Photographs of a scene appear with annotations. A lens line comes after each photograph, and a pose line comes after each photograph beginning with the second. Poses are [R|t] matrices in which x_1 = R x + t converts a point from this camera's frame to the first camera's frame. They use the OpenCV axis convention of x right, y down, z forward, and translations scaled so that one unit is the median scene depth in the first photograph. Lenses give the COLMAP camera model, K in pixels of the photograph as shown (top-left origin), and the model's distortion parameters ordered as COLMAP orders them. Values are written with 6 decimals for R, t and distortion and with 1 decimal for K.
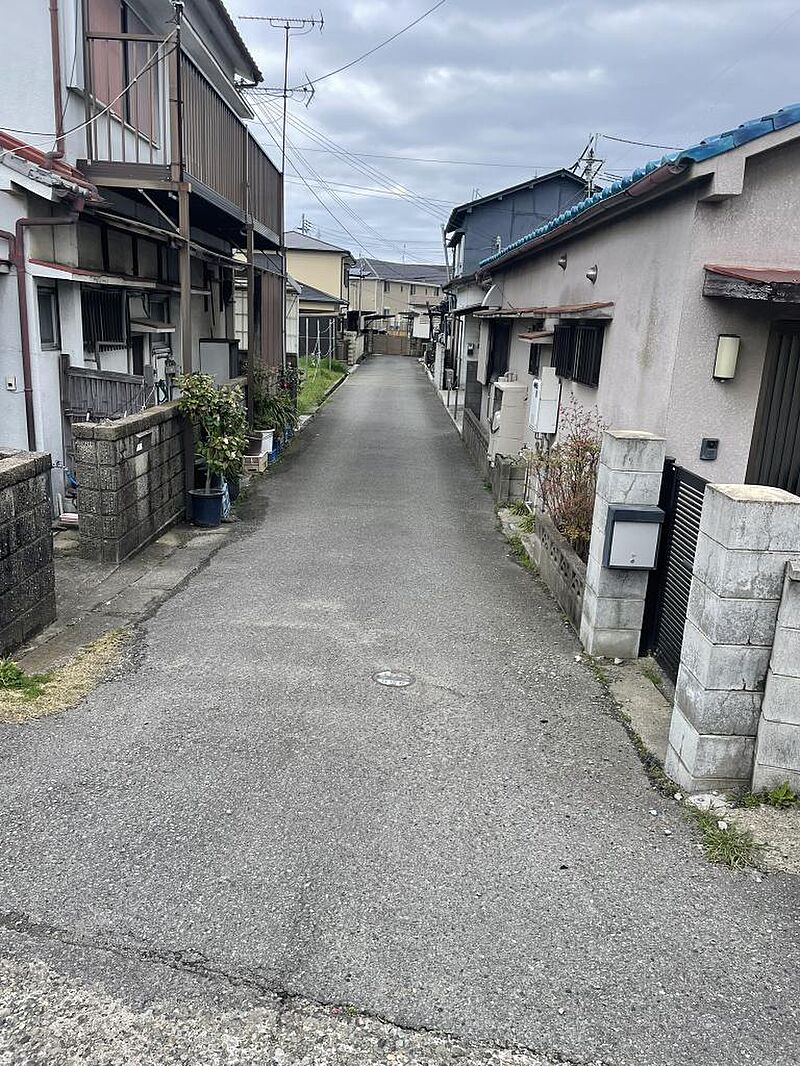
lens RADIAL K [[820.9, 0, 412.0], [0, 820.9, 530.3], [0, 0, 1]] dist [0.096046, -0.125584]
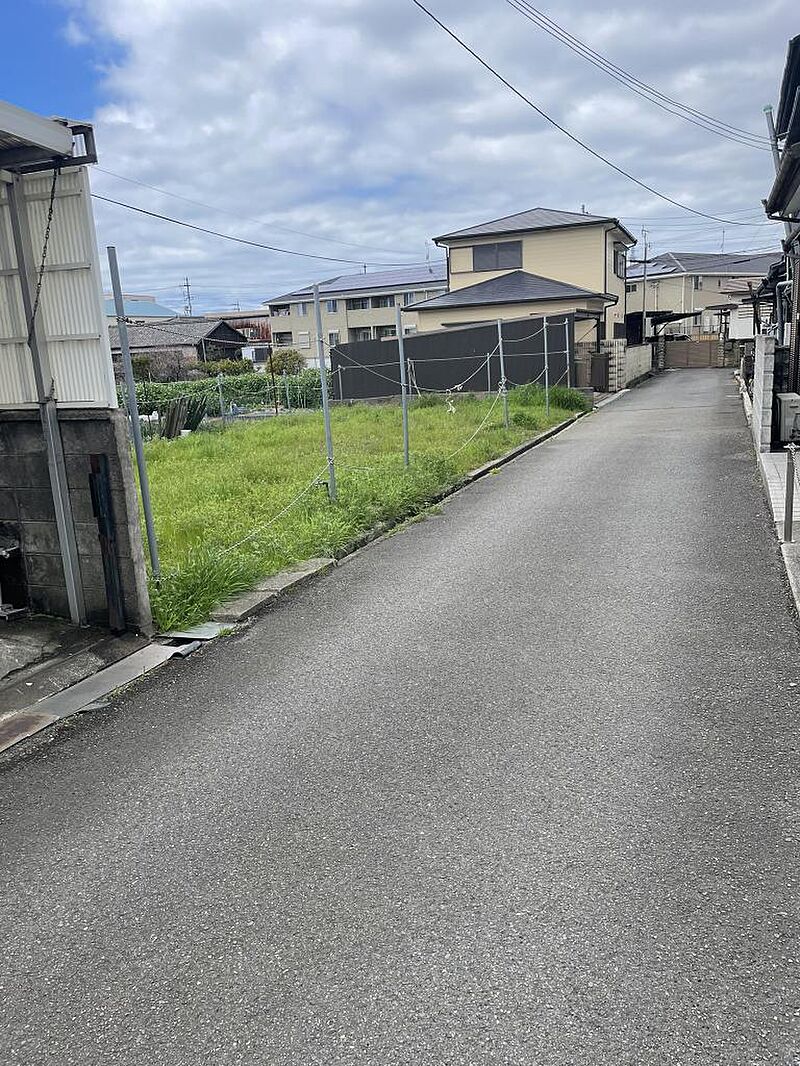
lens RADIAL K [[820.9, 0, 412.0], [0, 820.9, 530.3], [0, 0, 1]] dist [0.096046, -0.125584]
pose [[0.927873, -0.018584, -0.372432, 0.082764], [0.007275, 0.999469, -0.031747, -0.390916], [0.372824, 0.026748, 0.927516, 1.852597]]
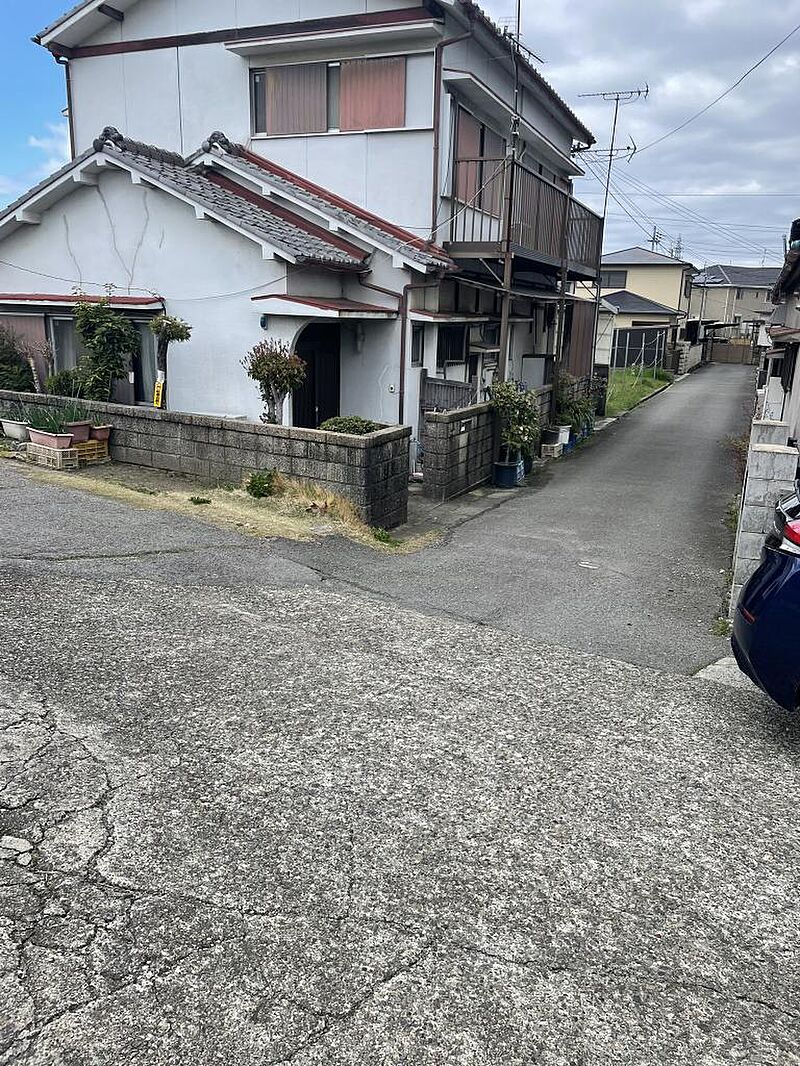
lens RADIAL K [[820.9, 0, 412.0], [0, 820.9, 530.3], [0, 0, 1]] dist [0.096046, -0.125584]
pose [[0.919056, 0.078718, -0.386187, 0.166968], [-0.082944, 0.996538, 0.005736, 0.076291], [0.385301, 0.026760, 0.922403, -0.391298]]
